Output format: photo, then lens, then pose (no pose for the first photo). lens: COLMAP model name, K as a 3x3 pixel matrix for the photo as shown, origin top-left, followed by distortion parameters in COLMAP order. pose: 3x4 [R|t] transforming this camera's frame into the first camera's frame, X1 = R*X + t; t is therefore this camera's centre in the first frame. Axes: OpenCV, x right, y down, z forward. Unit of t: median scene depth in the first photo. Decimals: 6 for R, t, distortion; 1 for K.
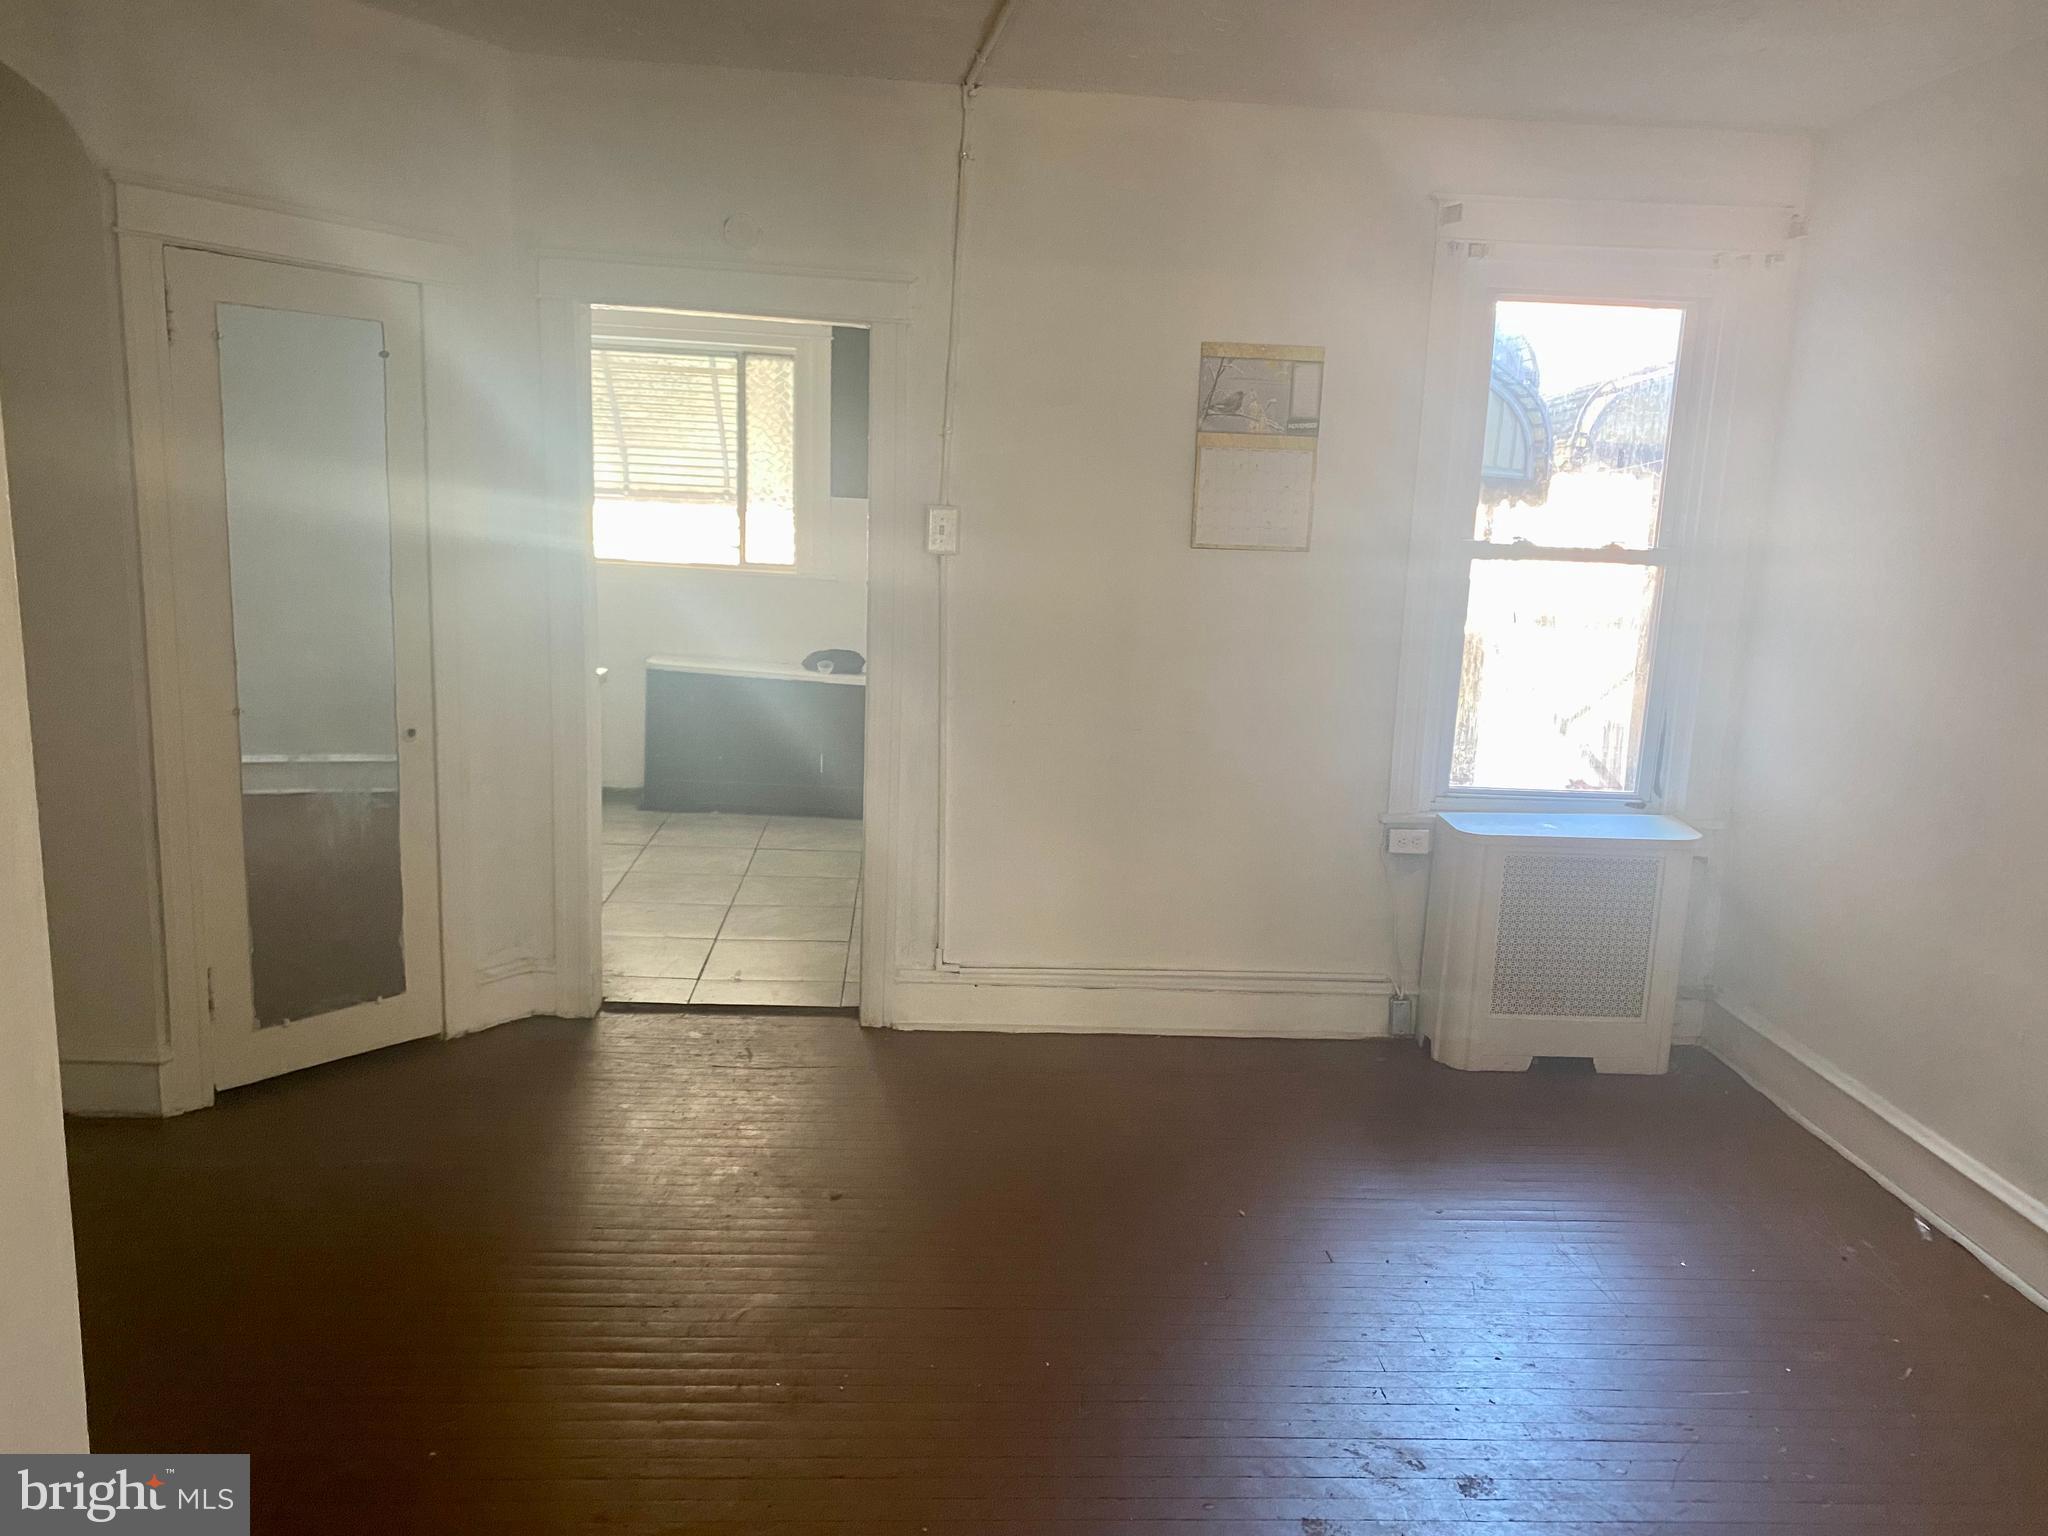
lens RADIAL K [[1603.8, 0, 1024.0], [0, 1603.8, 768.0], [0, 0, 1]] dist [0.039676, 0.000562]
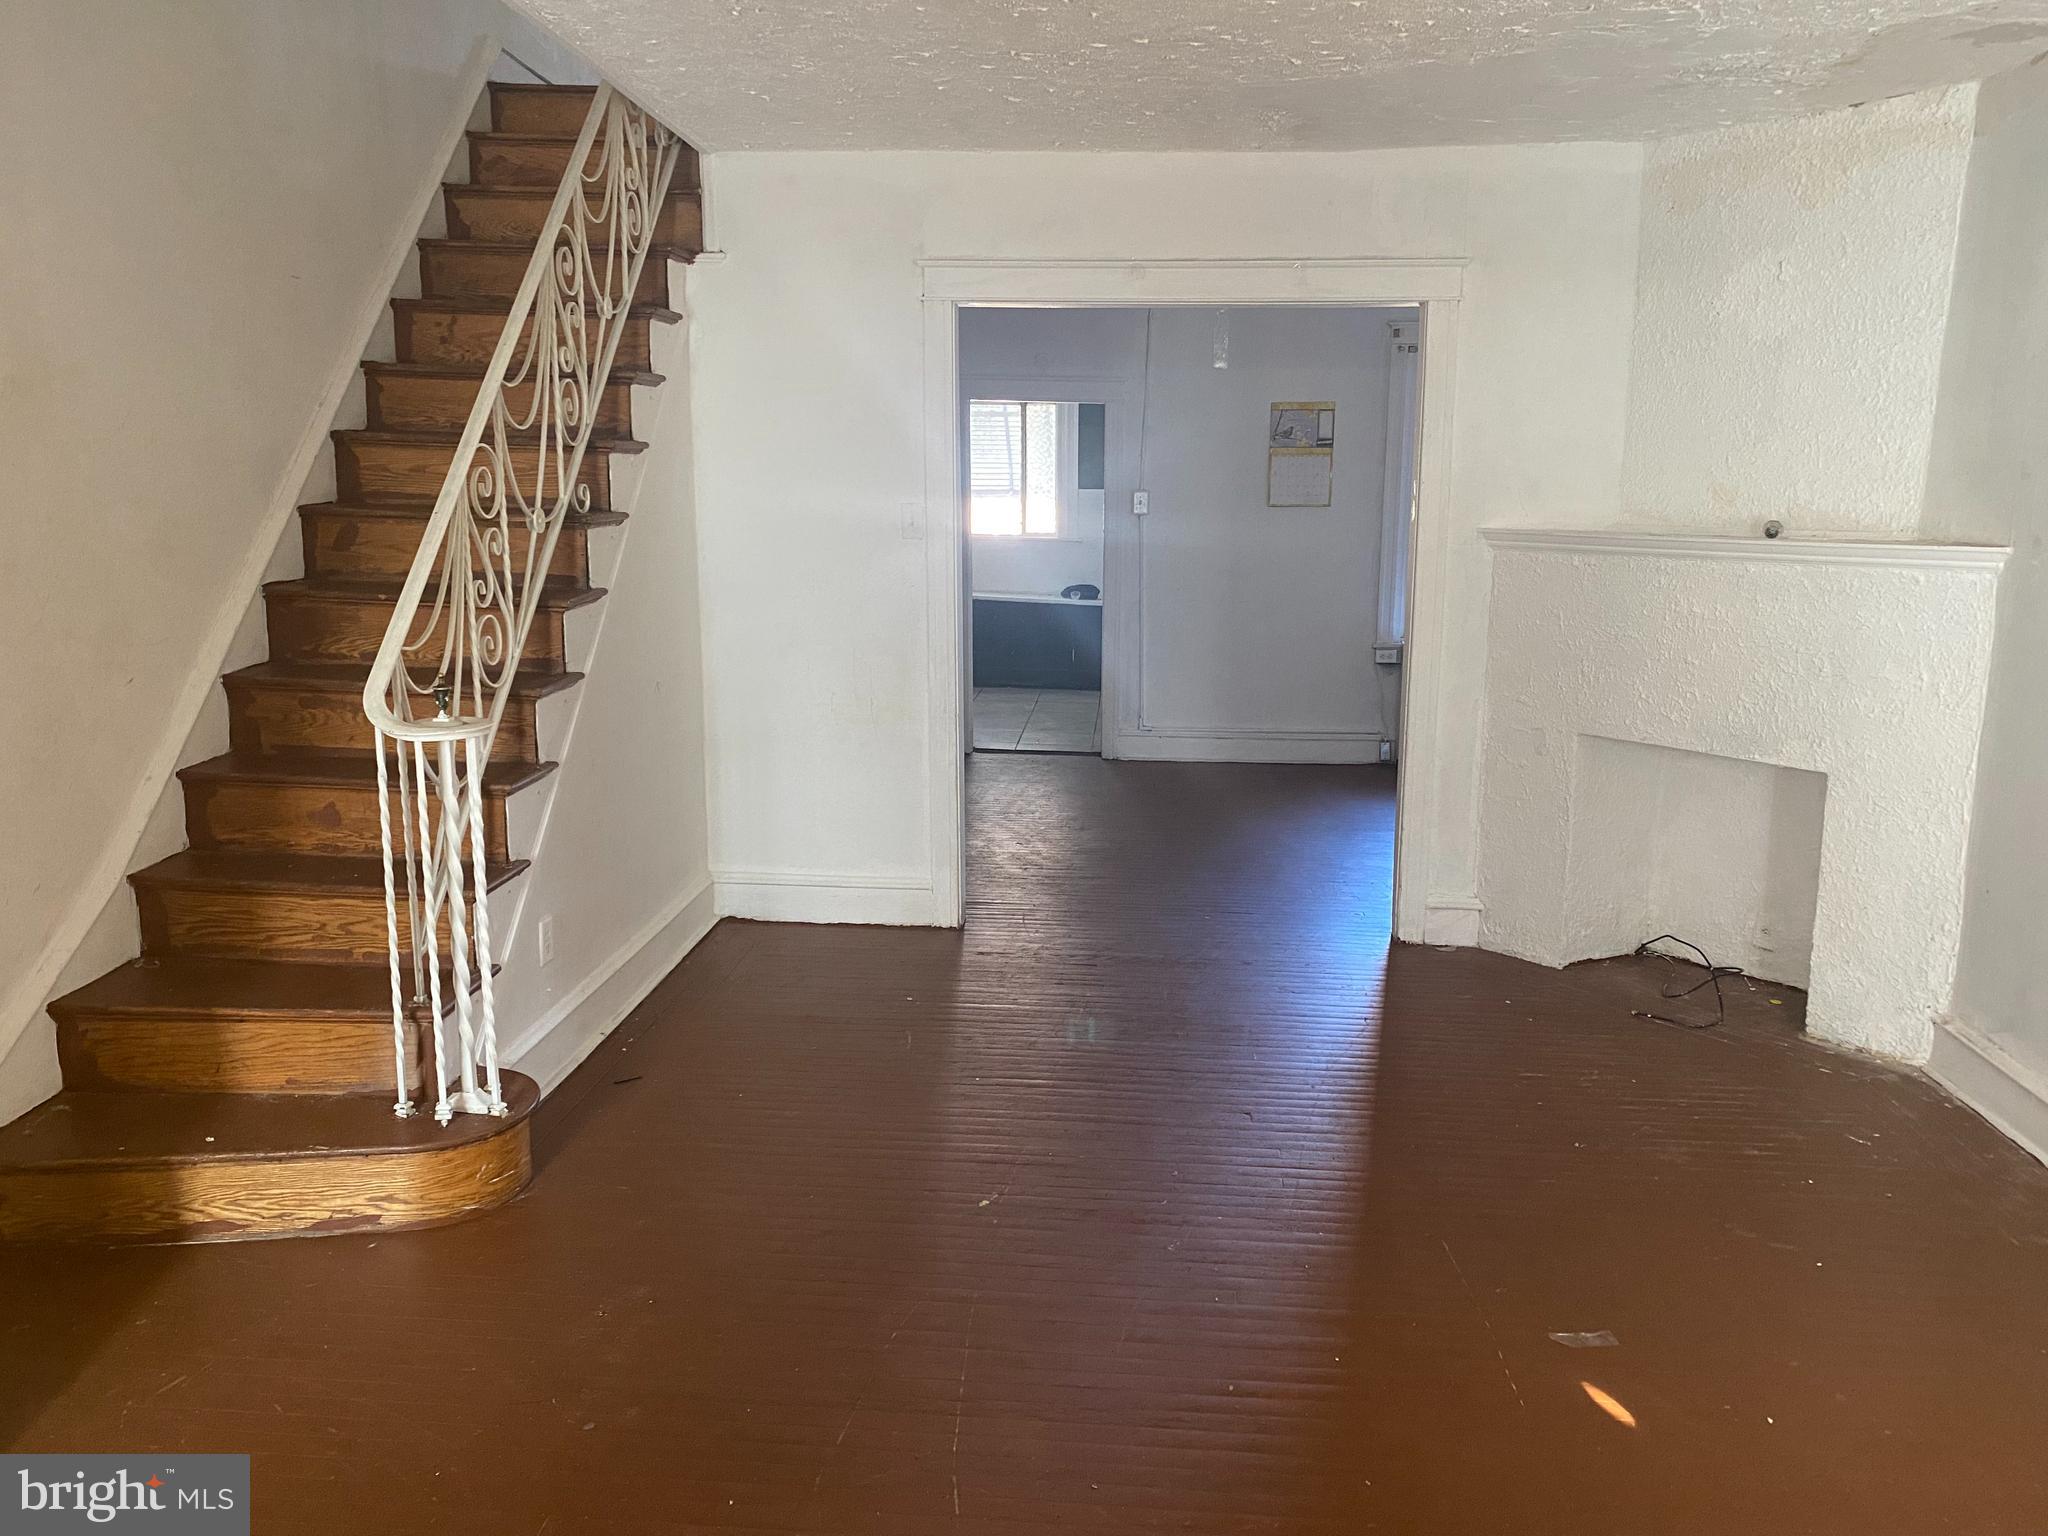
lens RADIAL K [[1603.8, 0, 1024.0], [0, 1603.8, 768.0], [0, 0, 1]] dist [0.039676, 0.000562]
pose [[0.989174, -0.011205, -0.146320, 0.067913], [0.011826, 0.999924, 0.003374, 0.124938], [0.146272, -0.005067, 0.989231, -0.718976]]
